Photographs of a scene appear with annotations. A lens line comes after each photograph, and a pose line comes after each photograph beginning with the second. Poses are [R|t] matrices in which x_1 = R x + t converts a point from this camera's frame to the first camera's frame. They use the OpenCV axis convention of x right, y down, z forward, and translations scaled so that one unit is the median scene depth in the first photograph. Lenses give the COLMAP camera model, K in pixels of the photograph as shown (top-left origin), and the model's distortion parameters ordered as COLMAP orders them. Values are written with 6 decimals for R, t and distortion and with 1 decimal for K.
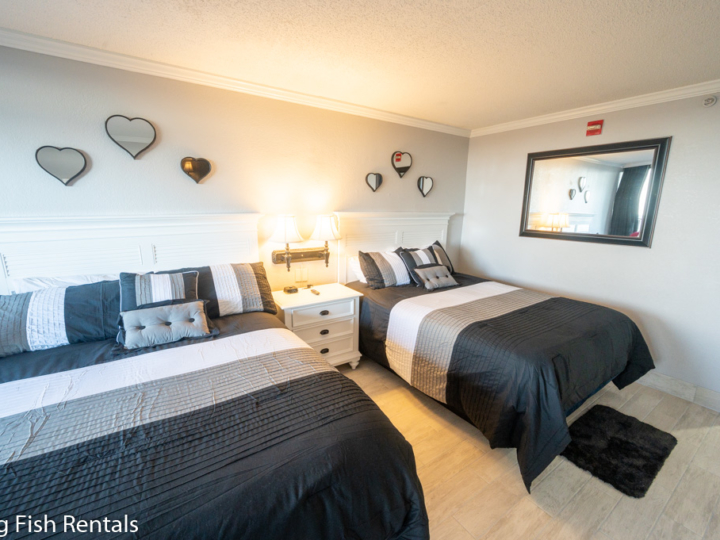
lens RADIAL K [[323.7, 0, 357.5], [0, 323.7, 270.8], [0, 0, 1]] dist [0.000371, 0.000786]
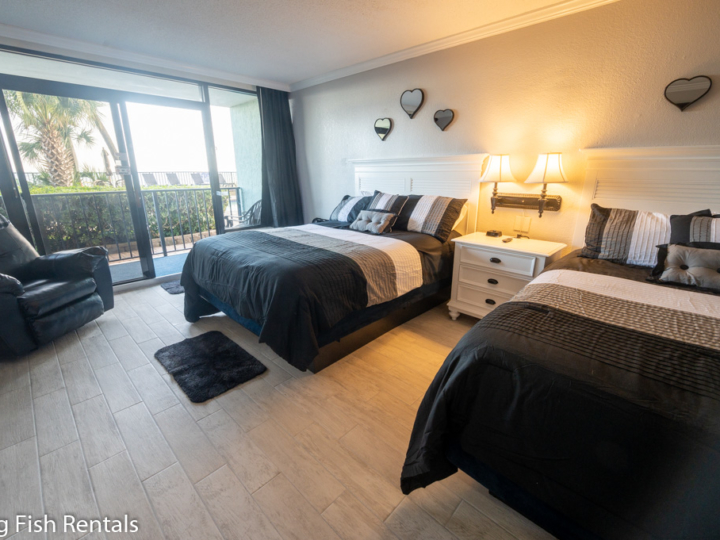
lens RADIAL K [[323.7, 0, 359.4], [0, 323.7, 264.9], [0, 0, 1]] dist [0.000371, 0.000786]
pose [[0.199046, 0.265609, -0.943309, 0.780939], [-0.196490, 0.953840, 0.227113, 0.007951], [0.960090, 0.140145, 0.242047, 0.451774]]
